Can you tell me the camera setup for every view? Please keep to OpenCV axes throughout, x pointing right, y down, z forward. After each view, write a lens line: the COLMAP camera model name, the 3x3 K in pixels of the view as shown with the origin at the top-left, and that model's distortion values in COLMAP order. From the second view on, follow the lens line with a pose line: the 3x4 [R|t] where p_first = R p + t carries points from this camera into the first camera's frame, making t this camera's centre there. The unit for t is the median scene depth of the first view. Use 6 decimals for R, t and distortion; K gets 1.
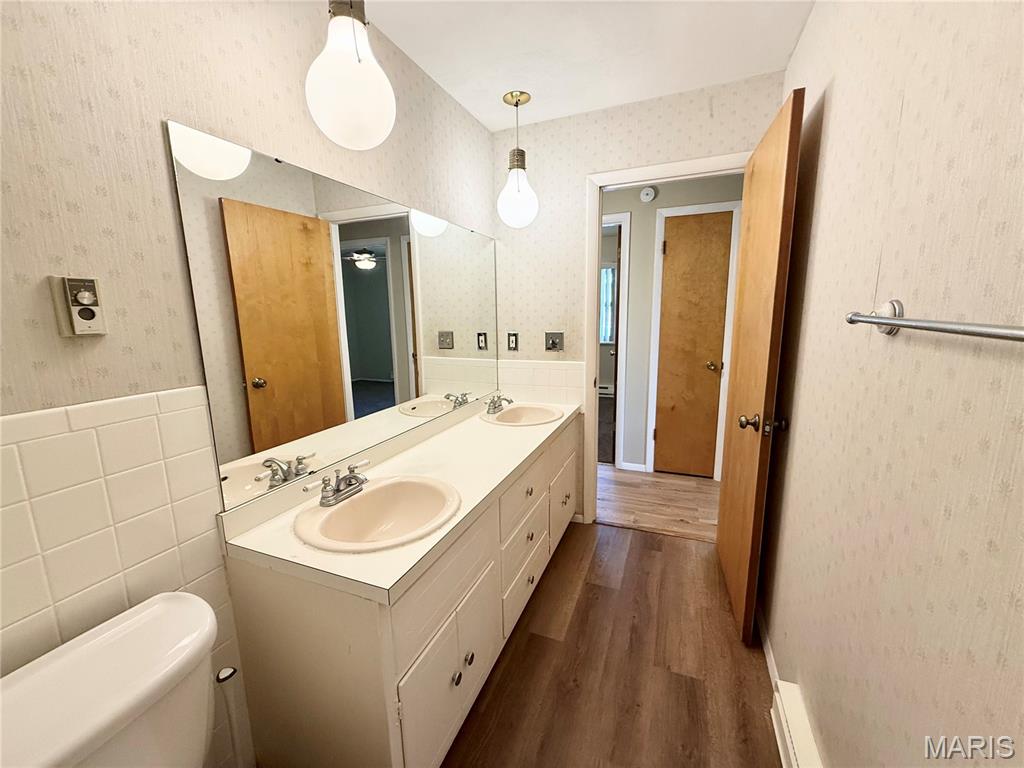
lens RADIAL K [[410.4, 0, 509.5], [0, 410.4, 383.7], [0, 0, 1]] dist [-0.000713, 0.000511]
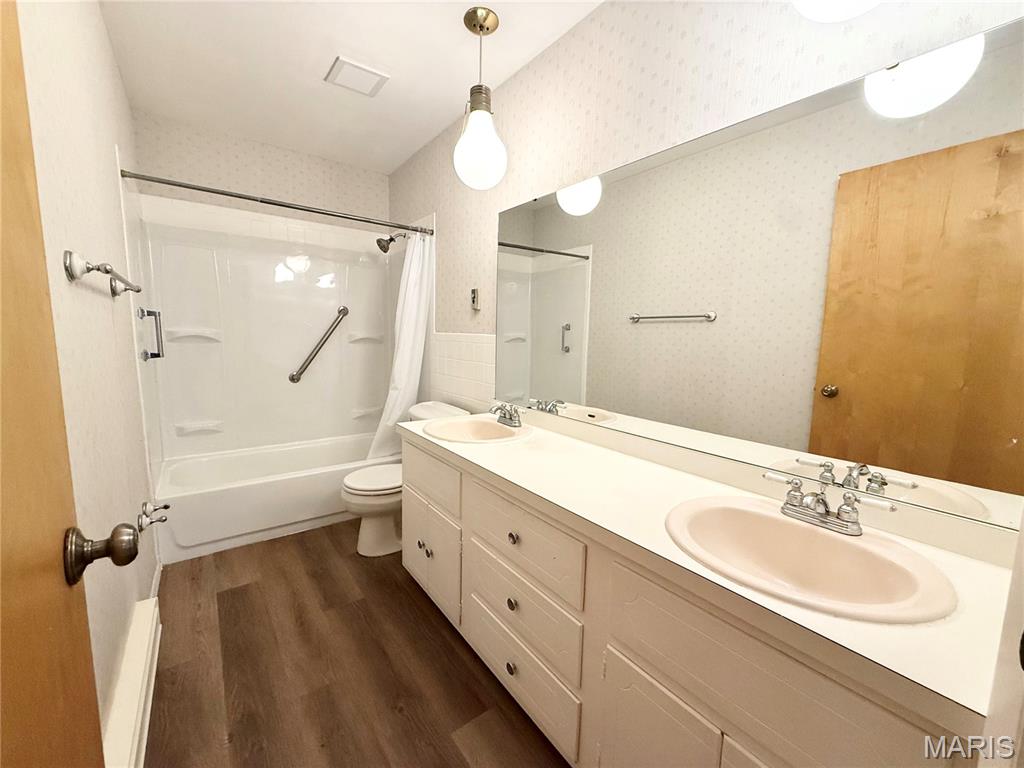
lens RADIAL K [[410.4, 0, 509.5], [0, 410.4, 383.7], [0, 0, 1]] dist [-0.000713, 0.000511]
pose [[-0.511392, 0.113932, -0.851762, 0.708377], [-0.165460, 0.959572, 0.227693, -0.166549], [0.843268, 0.257373, -0.471866, 1.445279]]
